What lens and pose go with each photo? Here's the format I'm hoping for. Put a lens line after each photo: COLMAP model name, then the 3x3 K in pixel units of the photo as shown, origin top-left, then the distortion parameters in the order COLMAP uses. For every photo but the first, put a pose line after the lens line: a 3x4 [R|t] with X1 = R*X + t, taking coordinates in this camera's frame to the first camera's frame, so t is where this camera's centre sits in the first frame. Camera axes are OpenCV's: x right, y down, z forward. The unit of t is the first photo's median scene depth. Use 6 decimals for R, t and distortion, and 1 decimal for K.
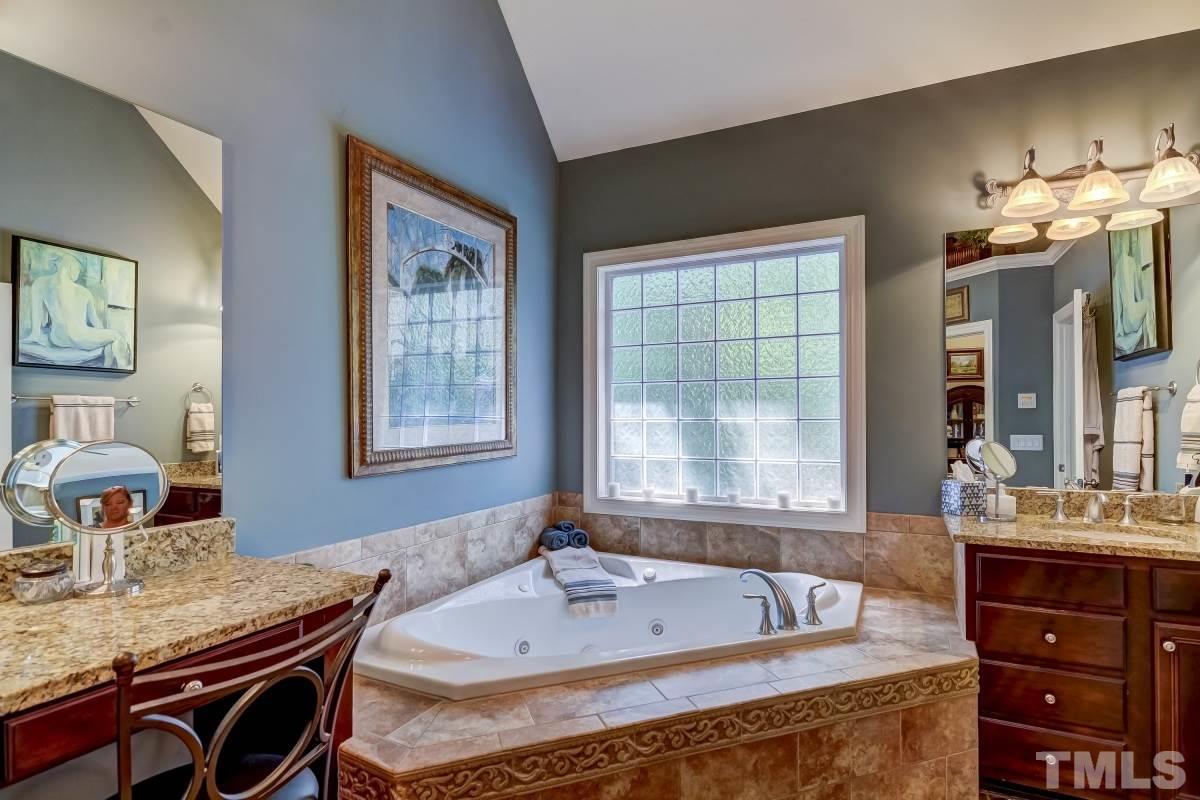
lens RADIAL K [[616.4, 0, 600.1], [0, 616.4, 405.2], [0, 0, 1]] dist [-0.000931, -0.000157]
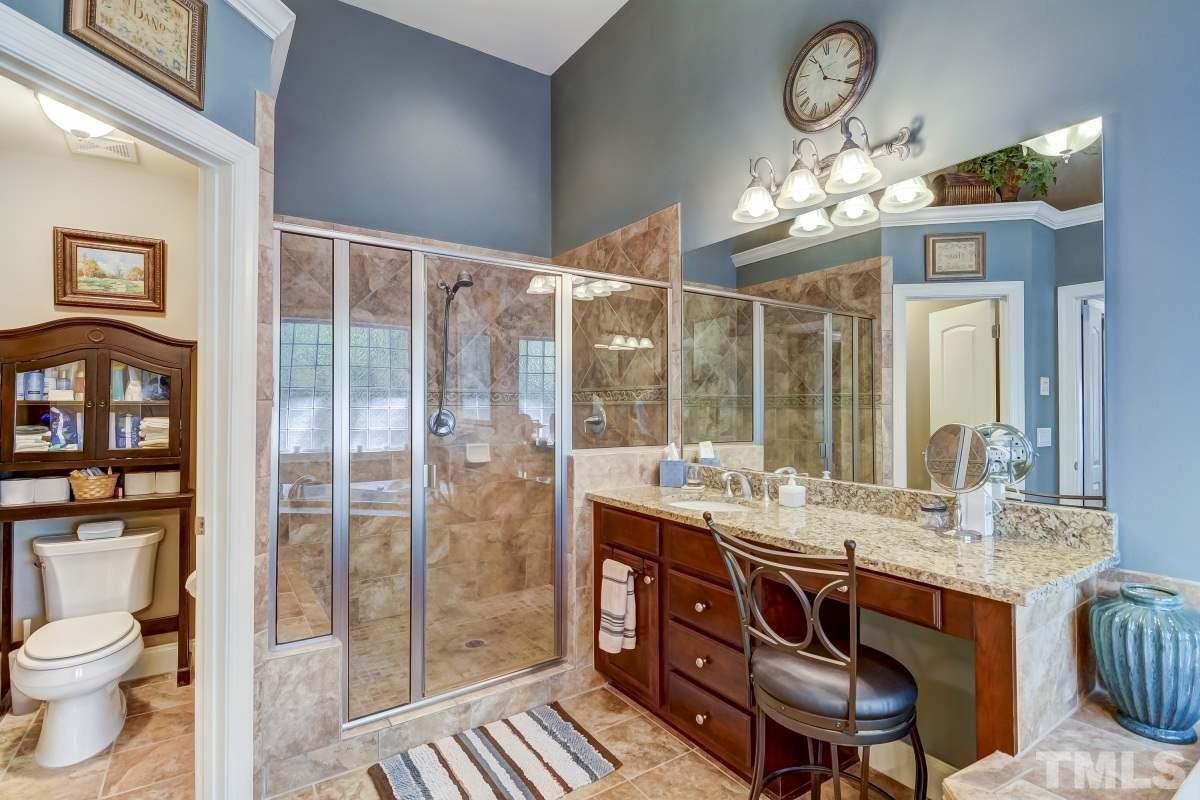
lens RADIAL K [[574.2, 0, 600.3], [0, 574.2, 400.5], [0, 0, 1]] dist [0.003016, -0.002417]
pose [[-0.494682, -0.007220, -0.869044, 0.588412], [0.013841, 0.999773, -0.016185, 0.016266], [0.868964, -0.020035, -0.494470, 0.828738]]
